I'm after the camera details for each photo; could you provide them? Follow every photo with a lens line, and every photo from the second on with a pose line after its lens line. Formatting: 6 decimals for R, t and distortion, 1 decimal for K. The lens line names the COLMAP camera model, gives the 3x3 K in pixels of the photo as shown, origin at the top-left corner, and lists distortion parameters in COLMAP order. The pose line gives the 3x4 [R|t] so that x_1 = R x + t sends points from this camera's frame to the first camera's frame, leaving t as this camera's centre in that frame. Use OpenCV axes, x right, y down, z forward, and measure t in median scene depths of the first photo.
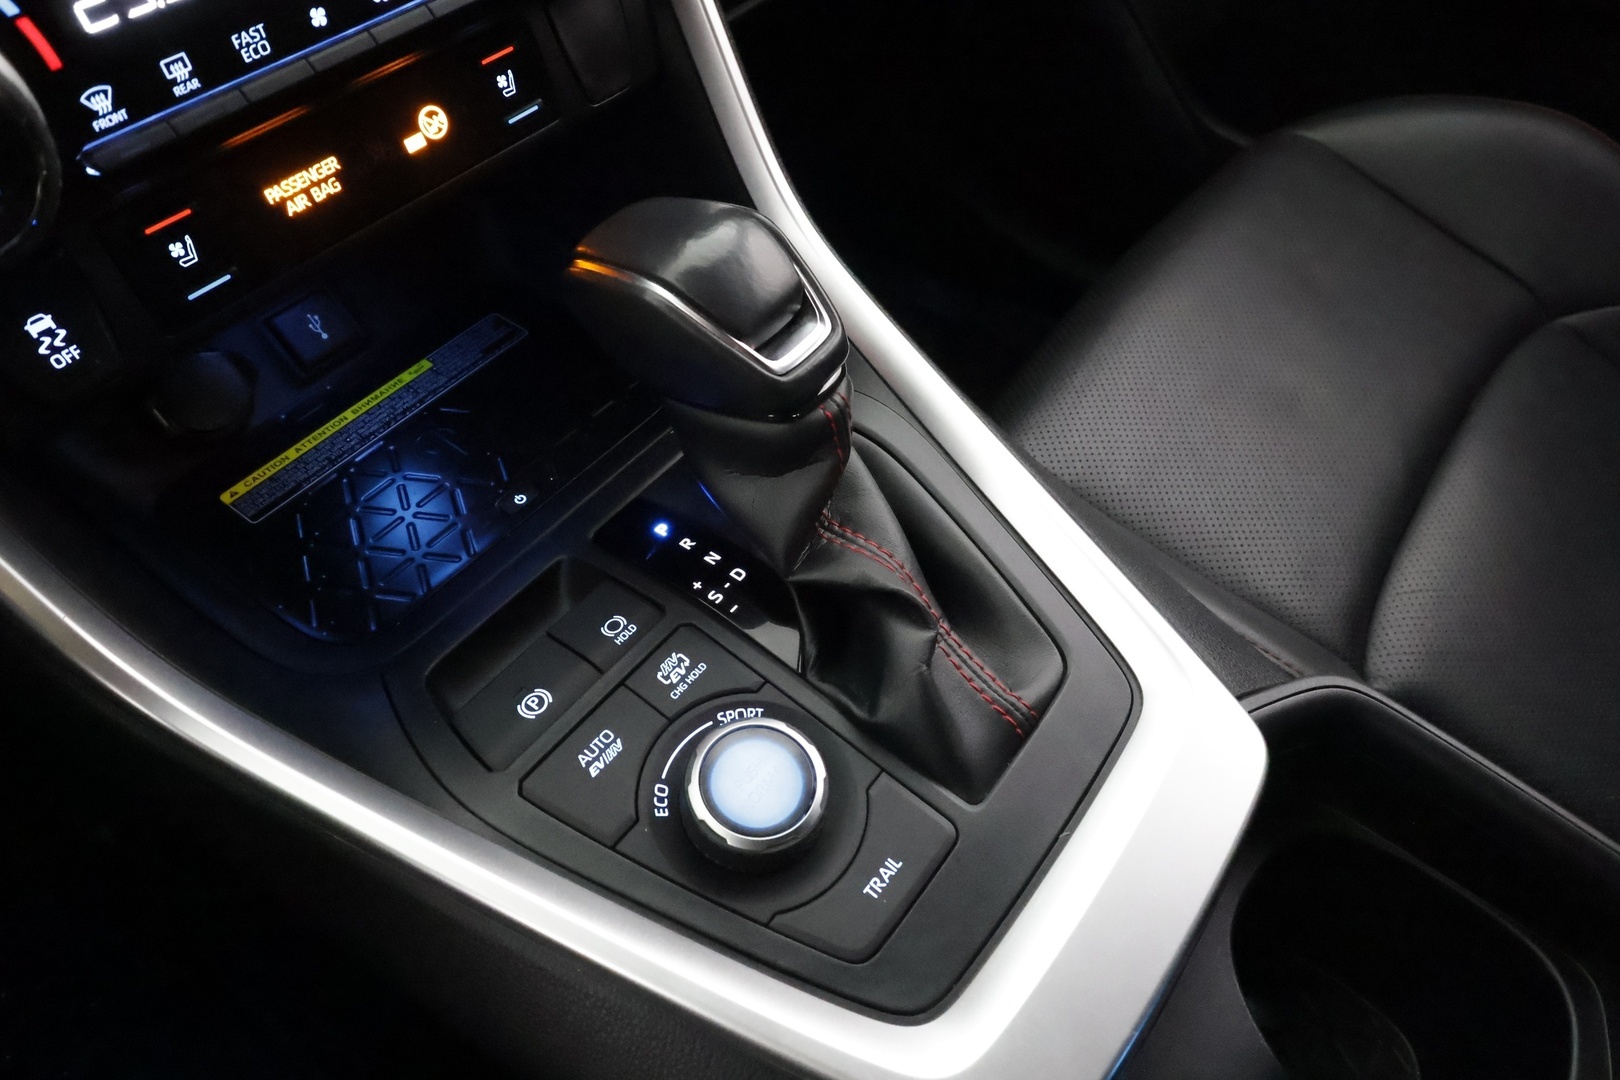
lens RADIAL K [[1112.5, 0, 810.0], [0, 1112.5, 540.0], [0, 0, 1]] dist [0.003152, 0.000644]
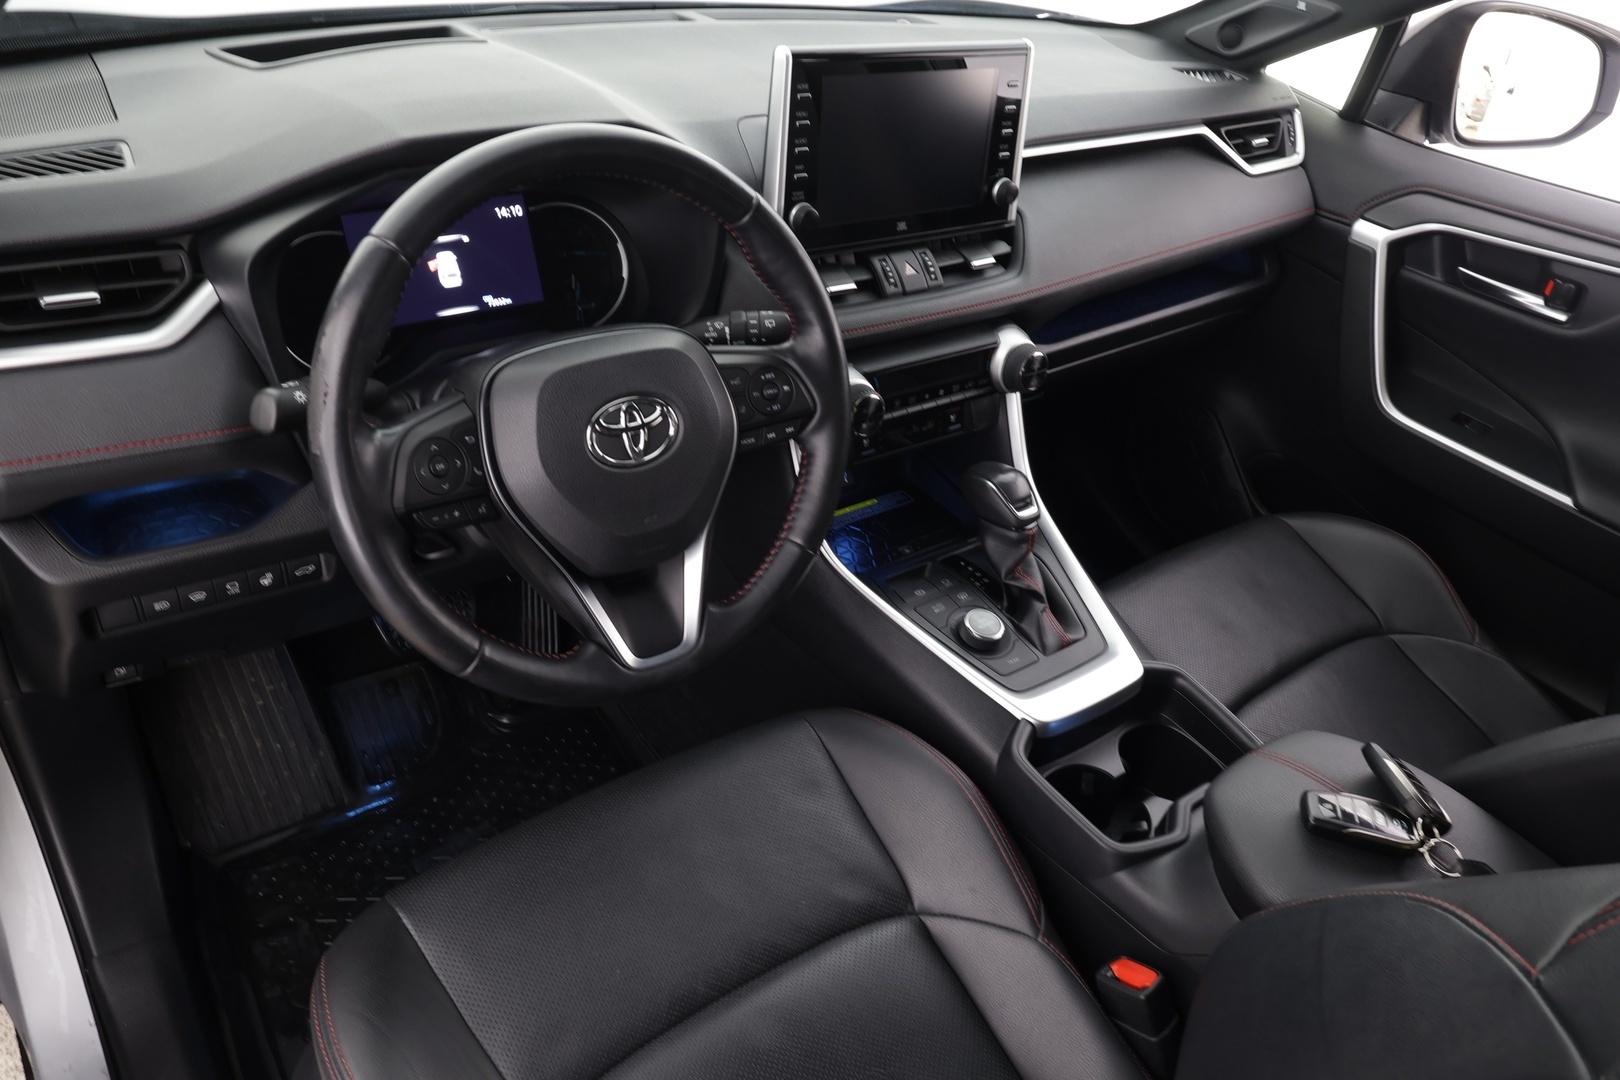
lens RADIAL K [[1178.8, 0, 810.0], [0, 1178.8, 540.0], [0, 0, 1]] dist [-0.001436, 0.001629]
pose [[0.955436, 0.251786, -0.154099, -0.058109], [-0.283735, 0.927342, -0.243990, 0.900835], [0.081469, 0.276840, 0.957456, -2.284354]]
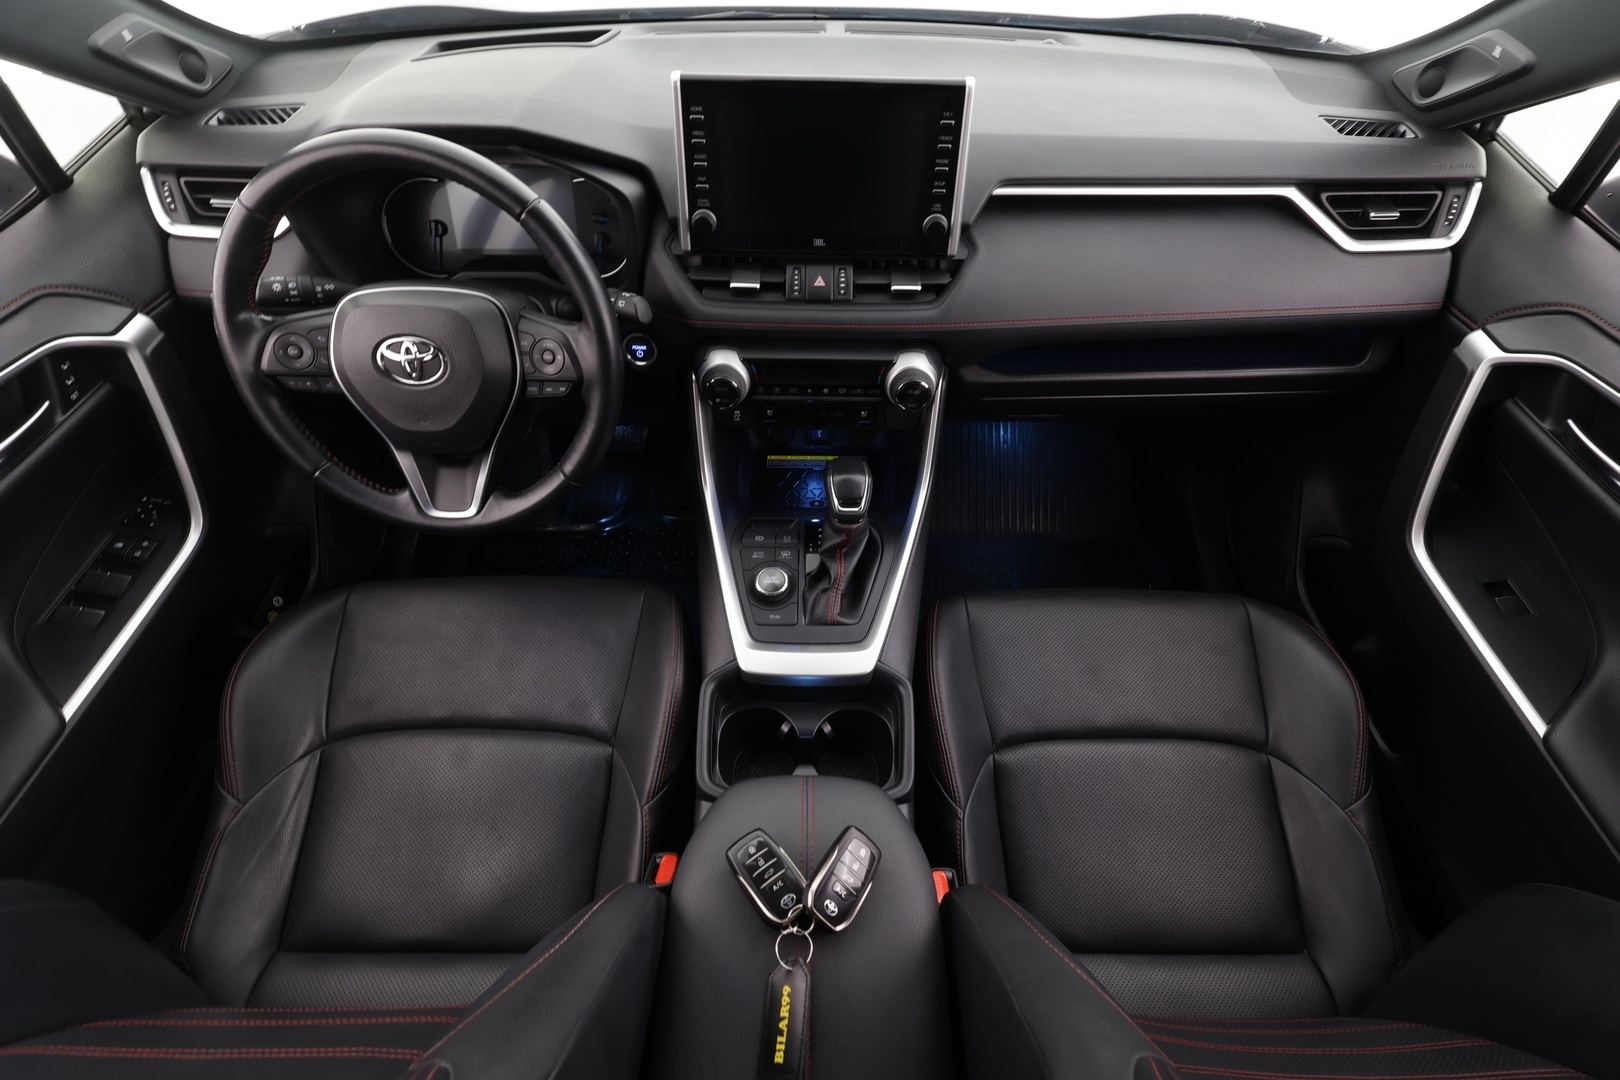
lens RADIAL K [[772.1, 0, 837.8], [0, 772.1, 539.1], [0, 0, 1]] dist [0.000427, 0.000371]
pose [[0.597907, 0.608229, -0.522077, 1.391137], [-0.612546, 0.766805, 0.191825, -0.565925], [0.517005, 0.205102, 0.831047, -1.212790]]
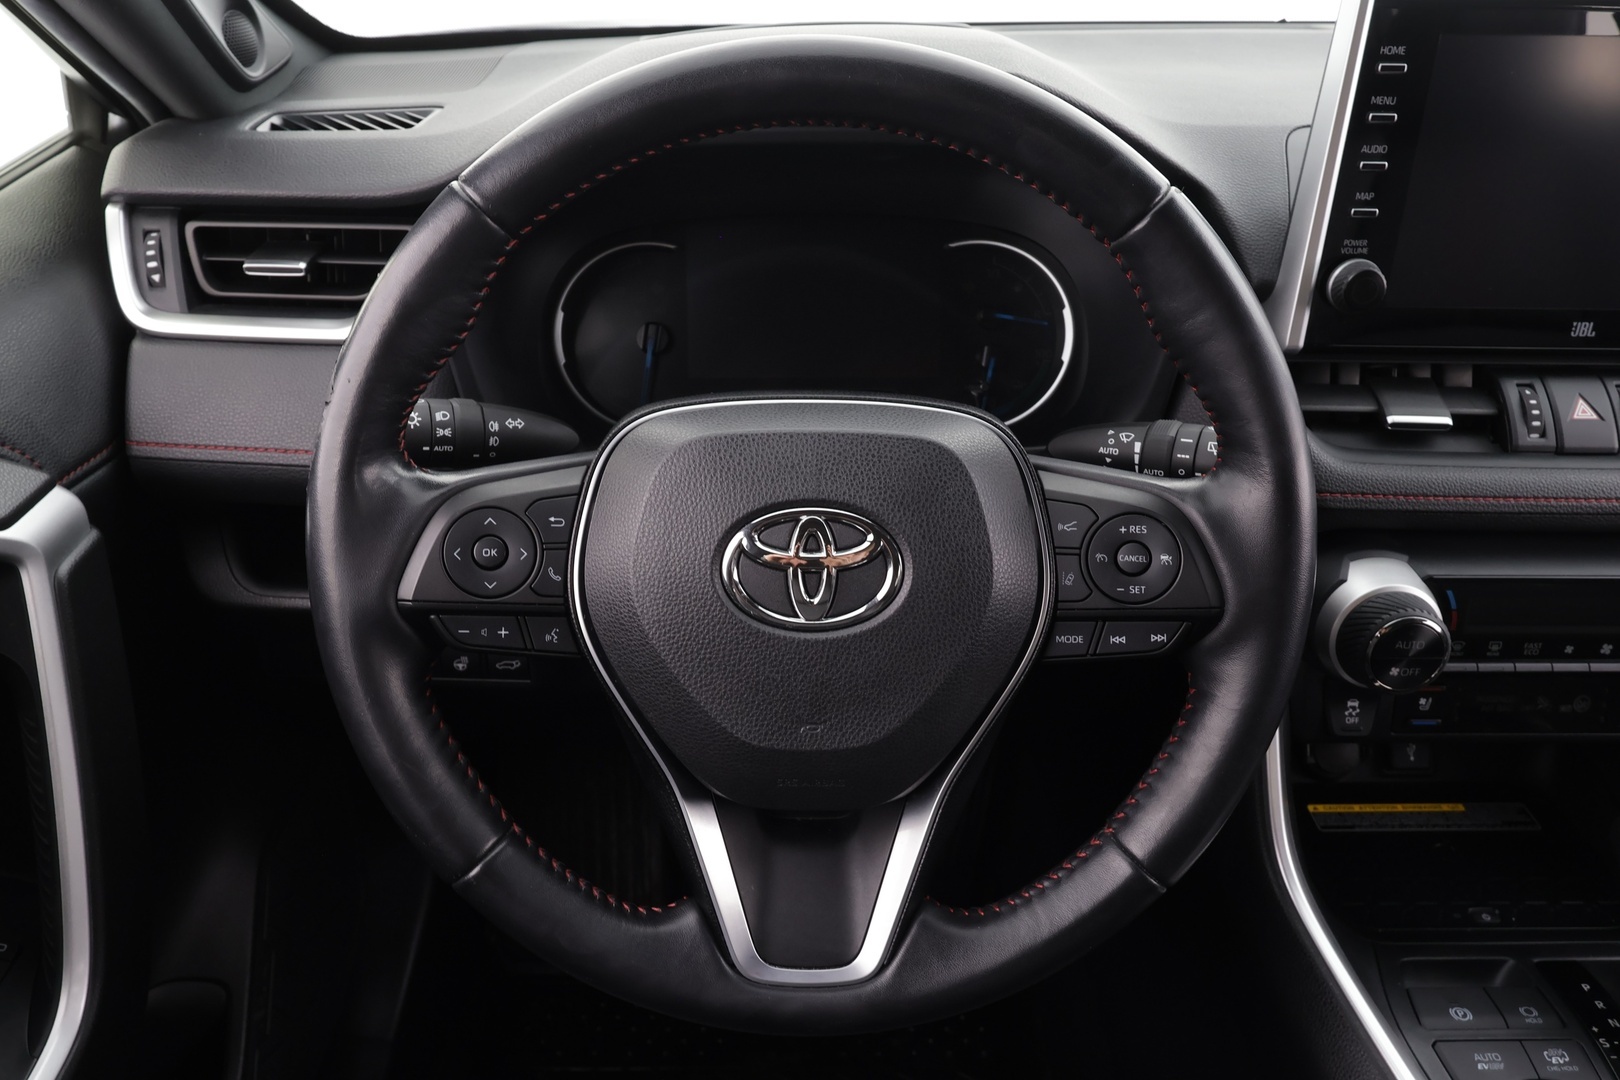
lens RADIAL K [[1178.8, 0, 810.0], [0, 1178.8, 540.0], [0, 0, 1]] dist [-0.001436, 0.001629]
pose [[0.617703, 0.398871, -0.677750, 0.064280], [-0.603047, 0.793409, -0.082679, 0.304996], [0.504755, 0.459786, 0.730629, -1.082318]]
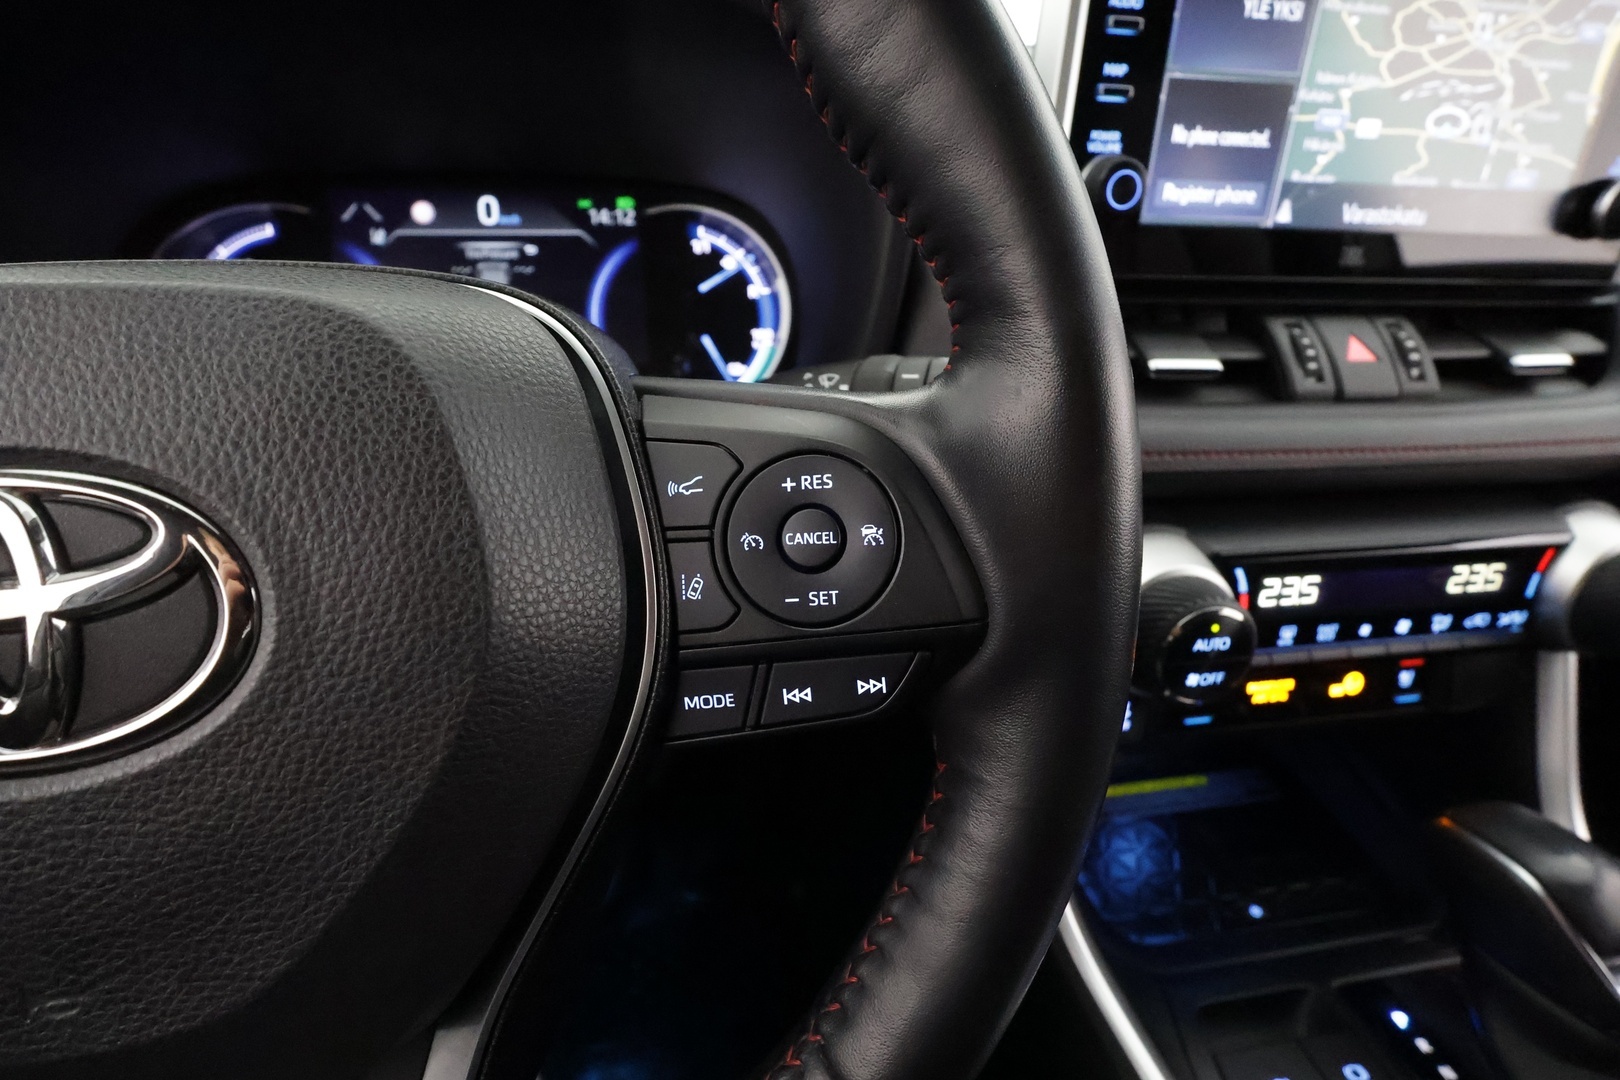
lens RADIAL K [[720.0, 0, 819.3], [0, 720.0, 593.9], [0, 0, 1]] dist [-0.000707, 0.000032]
pose [[0.737465, 0.363609, -0.569152, -0.364352], [-0.526187, 0.837625, -0.146668, 0.069736], [0.423407, 0.407643, 0.809045, -0.211826]]
